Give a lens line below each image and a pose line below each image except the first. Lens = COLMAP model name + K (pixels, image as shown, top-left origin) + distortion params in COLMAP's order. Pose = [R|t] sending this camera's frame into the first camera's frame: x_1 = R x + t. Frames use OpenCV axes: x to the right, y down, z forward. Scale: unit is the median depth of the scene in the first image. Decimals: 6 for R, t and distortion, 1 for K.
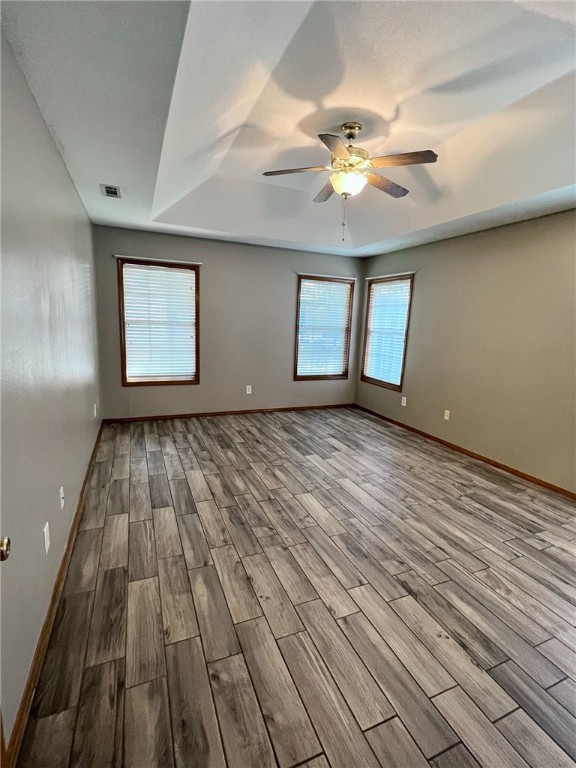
lens RADIAL K [[360.0, 0, 288.0], [0, 360.0, 384.0], [0, 0, 1]] dist [0.000405, 0.000164]
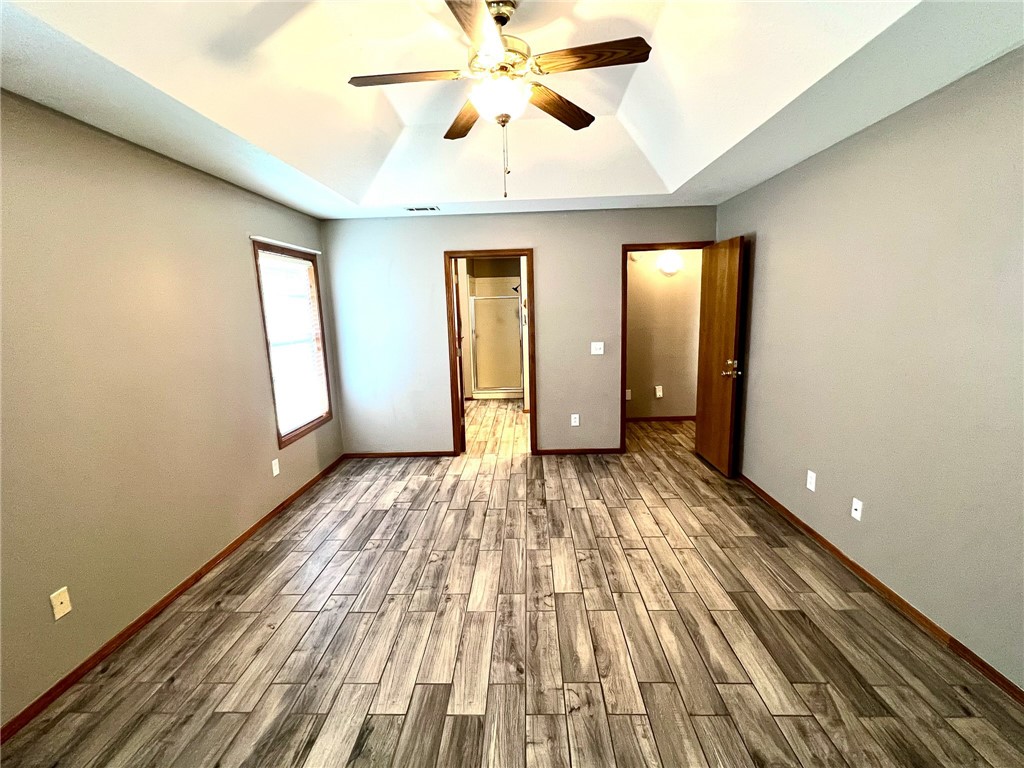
lens RADIAL K [[447.1, 0, 513.0], [0, 447.1, 387.7], [0, 0, 1]] dist [0.001056, 0.000536]
pose [[-0.905702, -0.089309, 0.414400, -0.179647], [0.066600, 0.935439, 0.347158, -0.343537], [-0.418650, 0.342021, -0.841281, 1.642399]]
